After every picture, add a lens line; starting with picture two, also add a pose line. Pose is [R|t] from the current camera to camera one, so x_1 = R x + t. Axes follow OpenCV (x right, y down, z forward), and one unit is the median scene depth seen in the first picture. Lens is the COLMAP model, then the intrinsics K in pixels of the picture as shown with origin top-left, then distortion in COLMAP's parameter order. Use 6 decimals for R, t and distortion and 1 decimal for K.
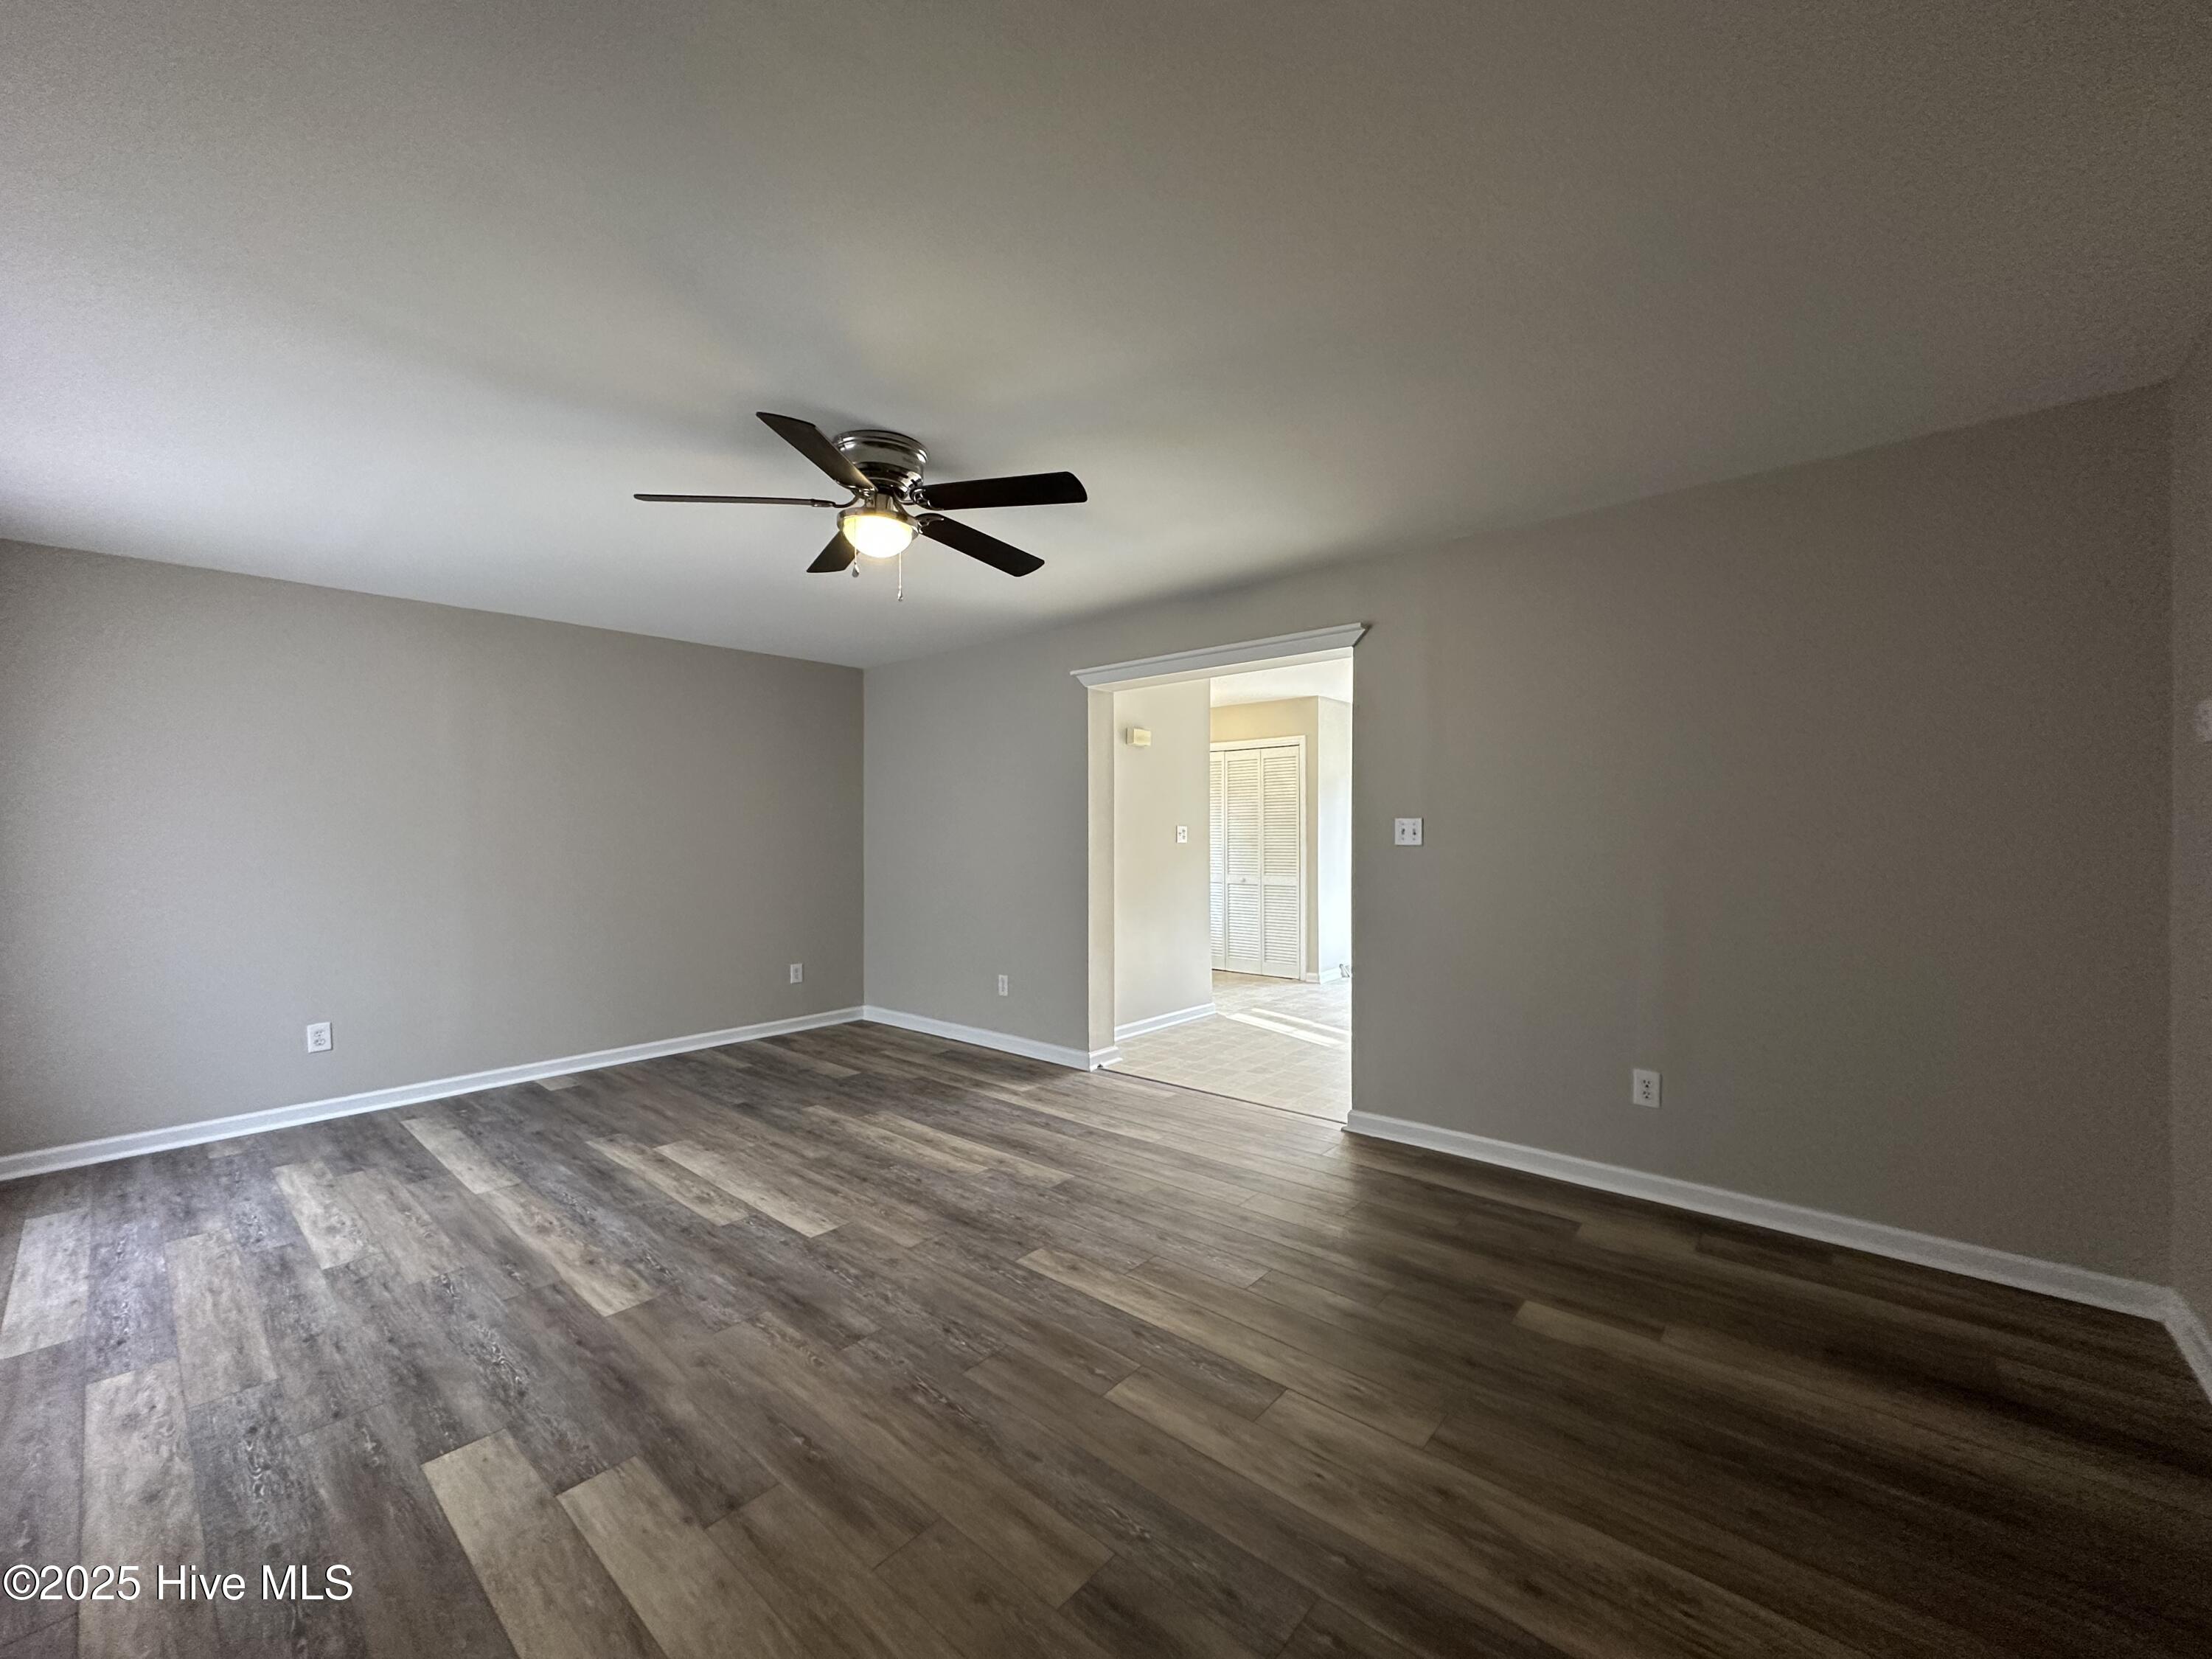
lens RADIAL K [[875.3, 0, 1106.0], [0, 875.3, 829.5], [0, 0, 1]] dist [-0.003001, -0.000287]
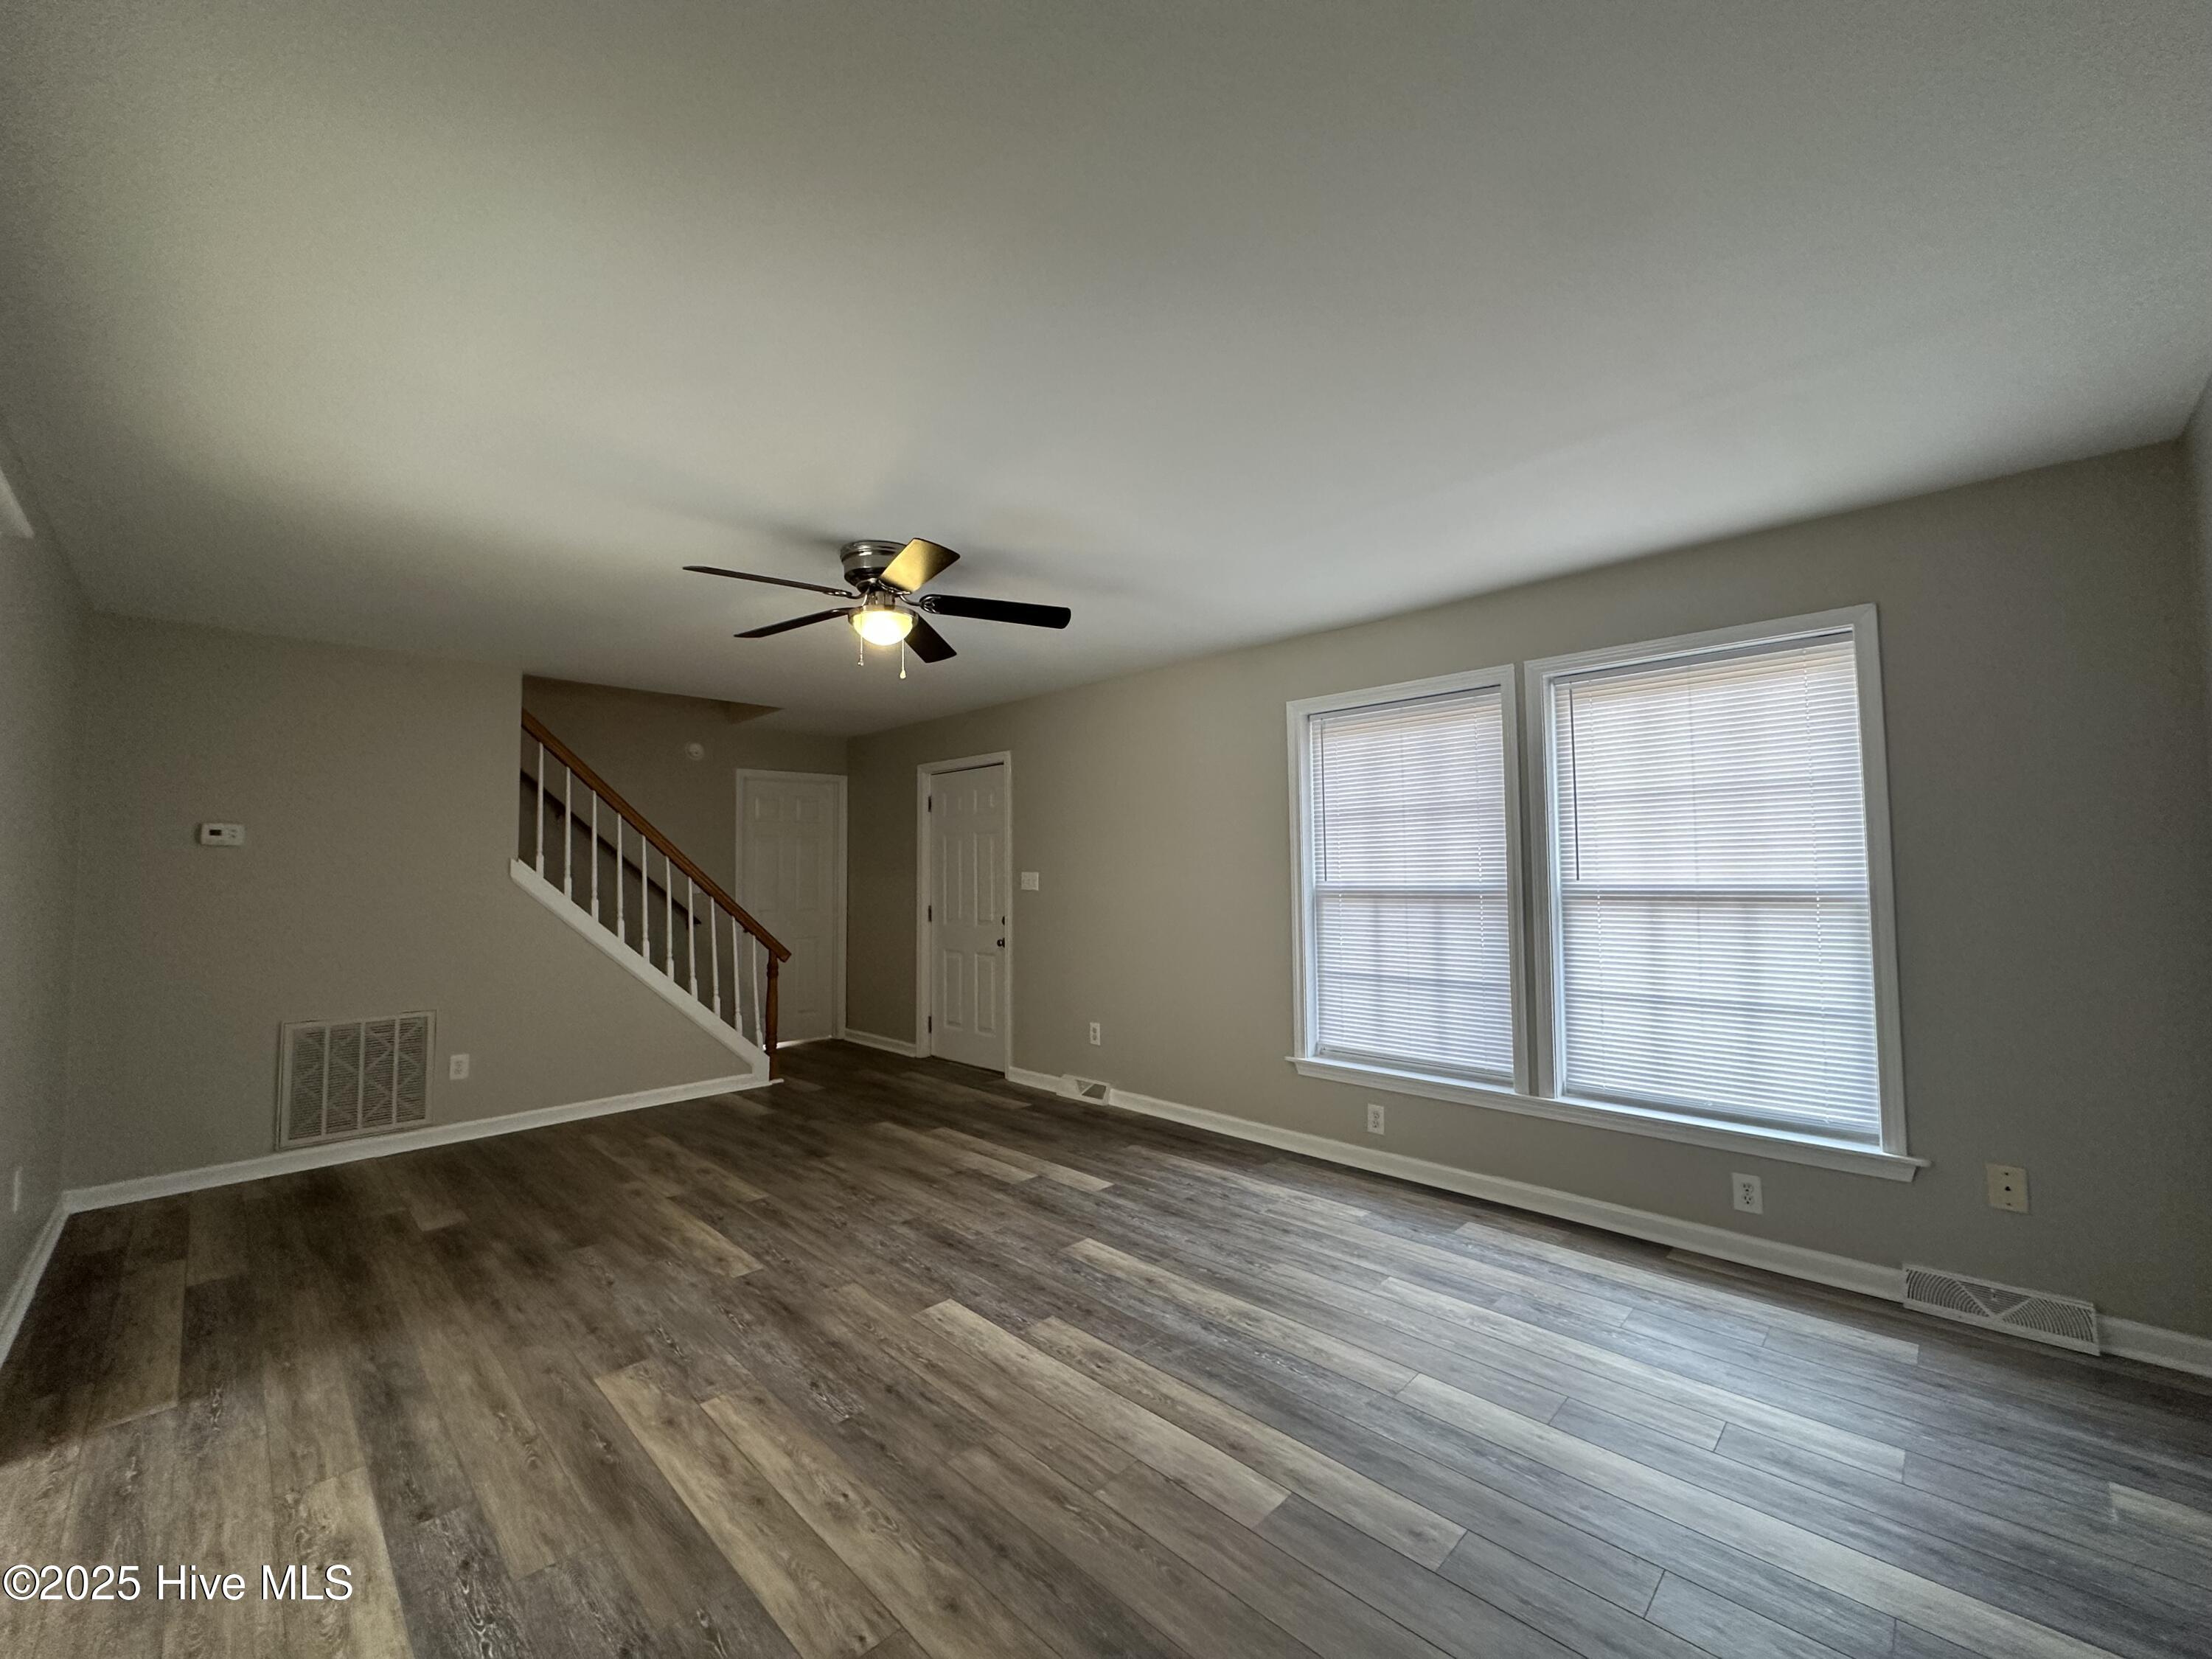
lens RADIAL K [[875.3, 0, 1106.0], [0, 875.3, 829.5], [0, 0, 1]] dist [-0.003001, -0.000287]
pose [[-0.997949, 0.020334, 0.060699, -0.591909], [0.017189, 0.998505, -0.051890, 0.000531], [-0.061664, -0.050740, -0.996806, 2.025364]]
